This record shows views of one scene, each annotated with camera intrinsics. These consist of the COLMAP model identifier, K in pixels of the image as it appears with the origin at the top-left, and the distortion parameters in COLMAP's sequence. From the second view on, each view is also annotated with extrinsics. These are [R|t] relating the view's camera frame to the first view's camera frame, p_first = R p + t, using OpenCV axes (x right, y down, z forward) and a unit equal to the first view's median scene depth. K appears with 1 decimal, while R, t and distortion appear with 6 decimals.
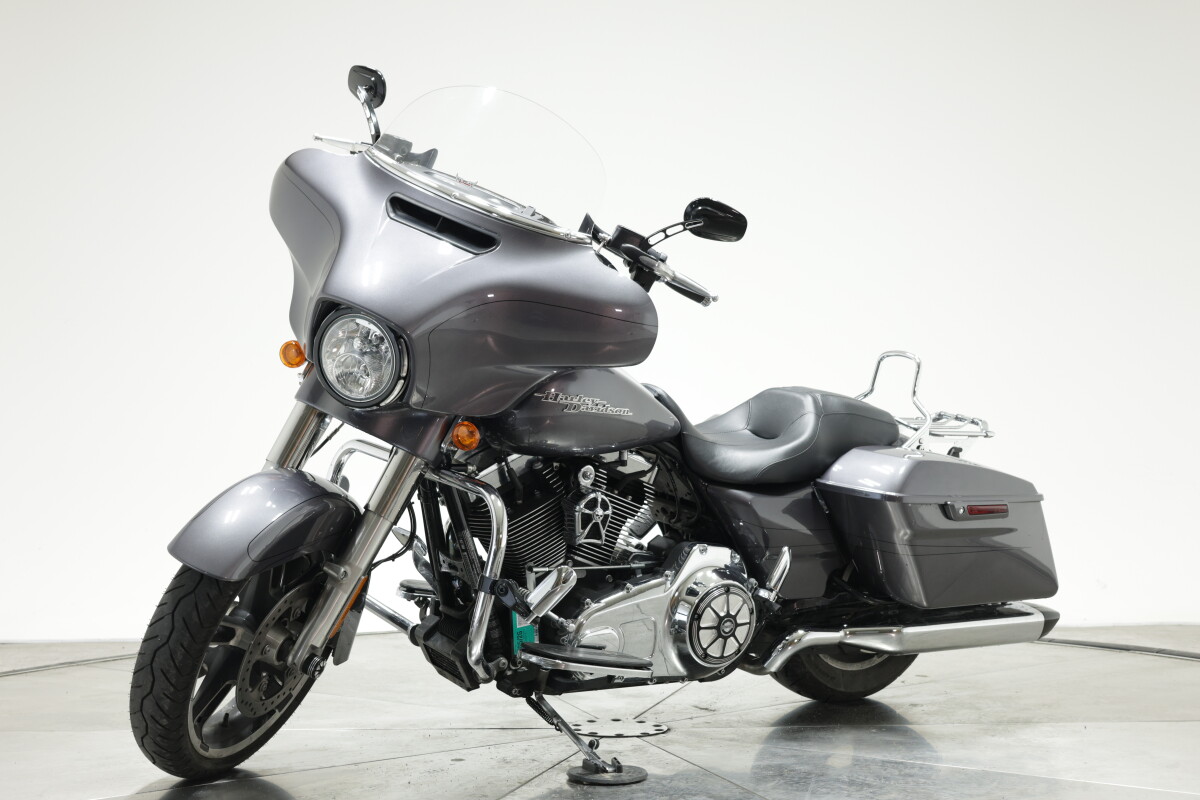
lens RADIAL K [[1616.8, 0, 600.0], [0, 1616.8, 400.0], [0, 0, 1]] dist [0.011190, -0.020068]
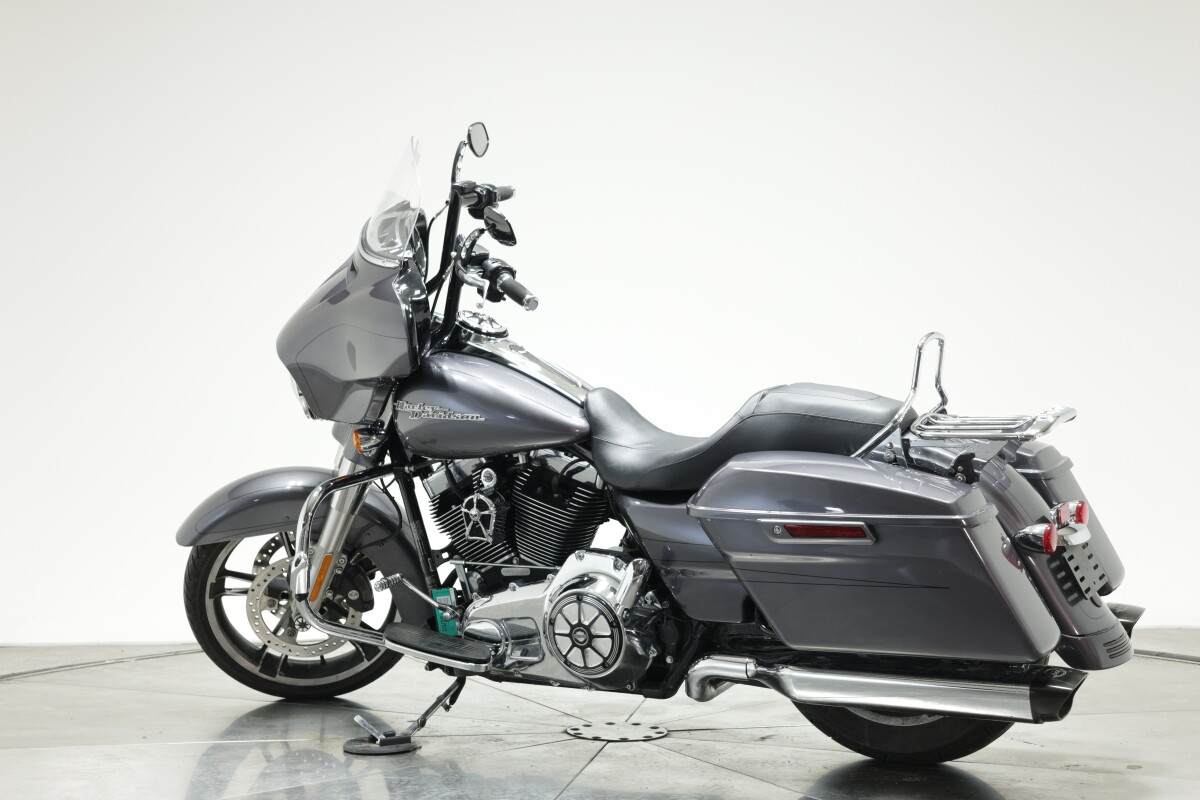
lens RADIAL K [[1668.2, 0, 600.0], [0, 1668.2, 400.0], [0, 0, 1]] dist [0.008720, 0.041678]
pose [[0.431406, -0.024054, -0.901837, 1.001259], [0.019874, 0.999655, -0.017156, 0.015633], [0.901939, -0.010522, 0.431735, 0.583248]]
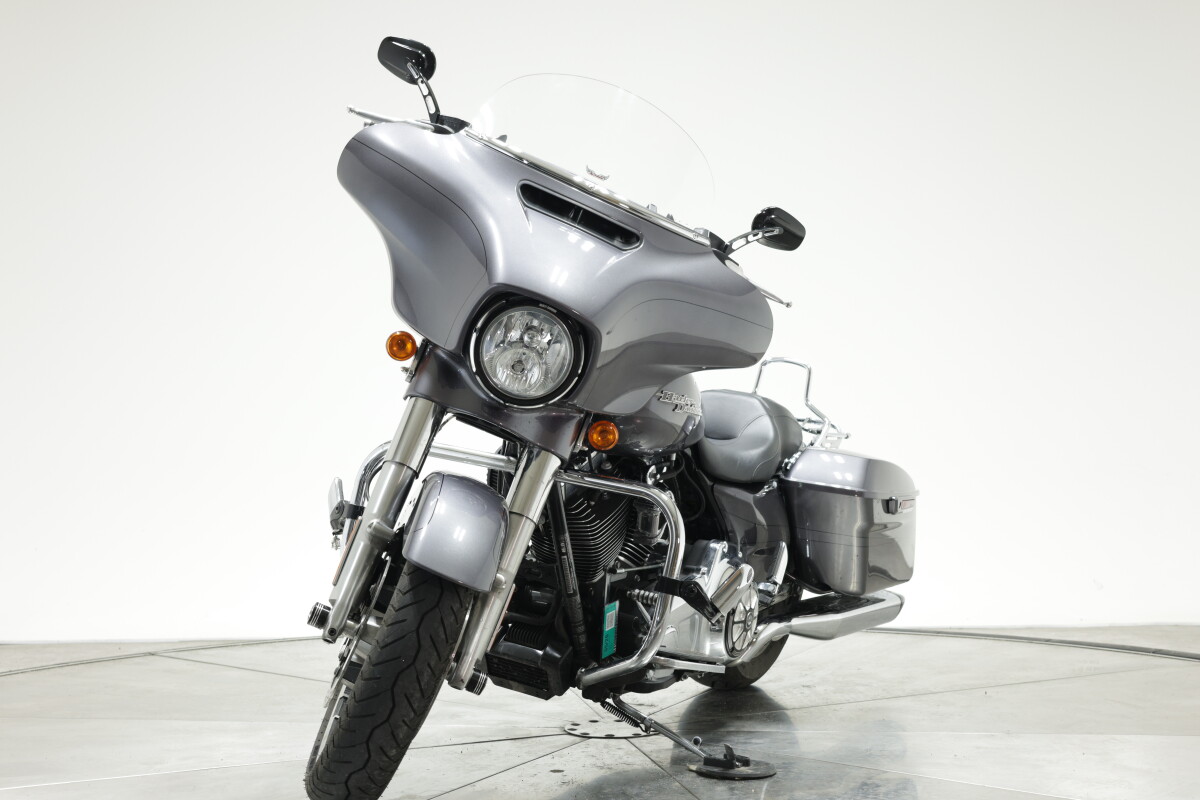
lens RADIAL K [[1616.8, 0, 600.0], [0, 1616.8, 400.0], [0, 0, 1]] dist [0.011190, -0.020068]
pose [[0.884491, 0.013254, 0.466368, -0.496443], [-0.013089, 0.999908, -0.003593, 0.003891], [-0.466373, -0.002927, 0.884583, 0.127447]]
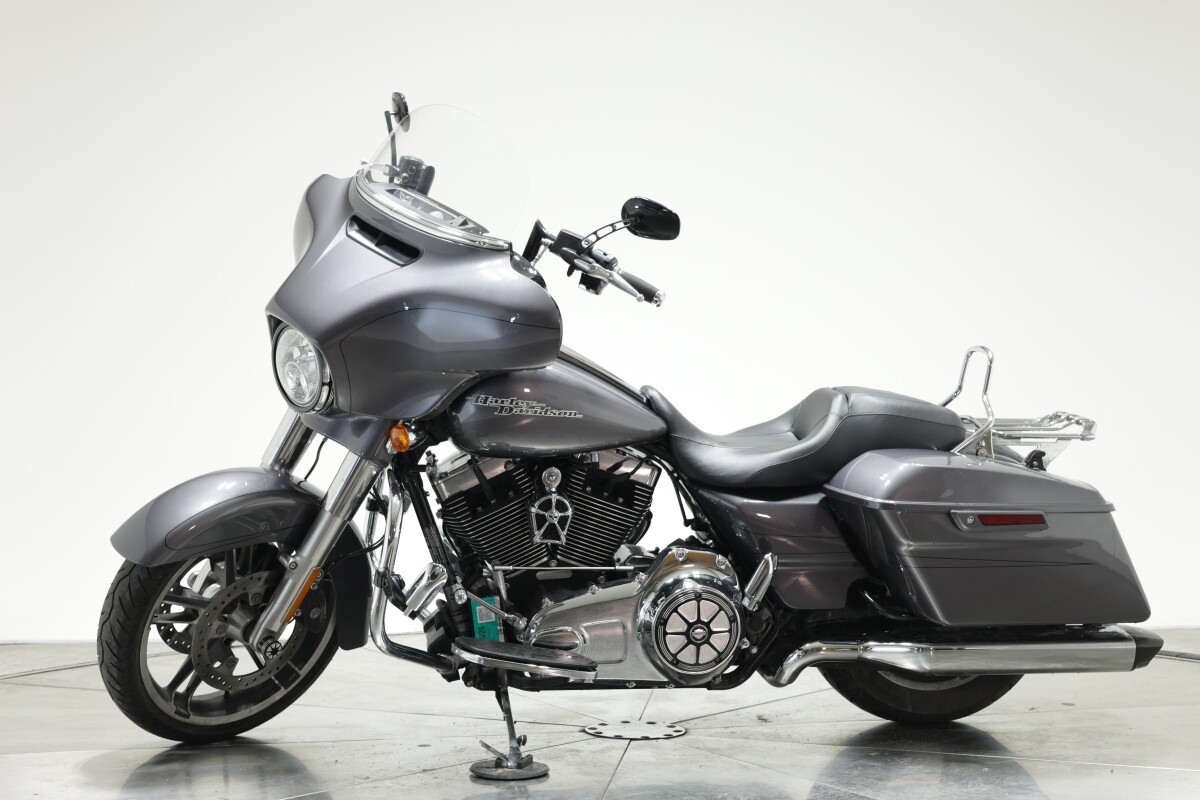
lens RADIAL K [[1668.2, 0, 600.0], [0, 1668.2, 400.0], [0, 0, 1]] dist [0.008720, 0.041678]
pose [[0.907039, -0.007871, -0.420973, 0.453885], [0.008659, 0.999963, -0.000040, -0.001233], [0.420957, -0.003609, 0.907073, 0.061619]]
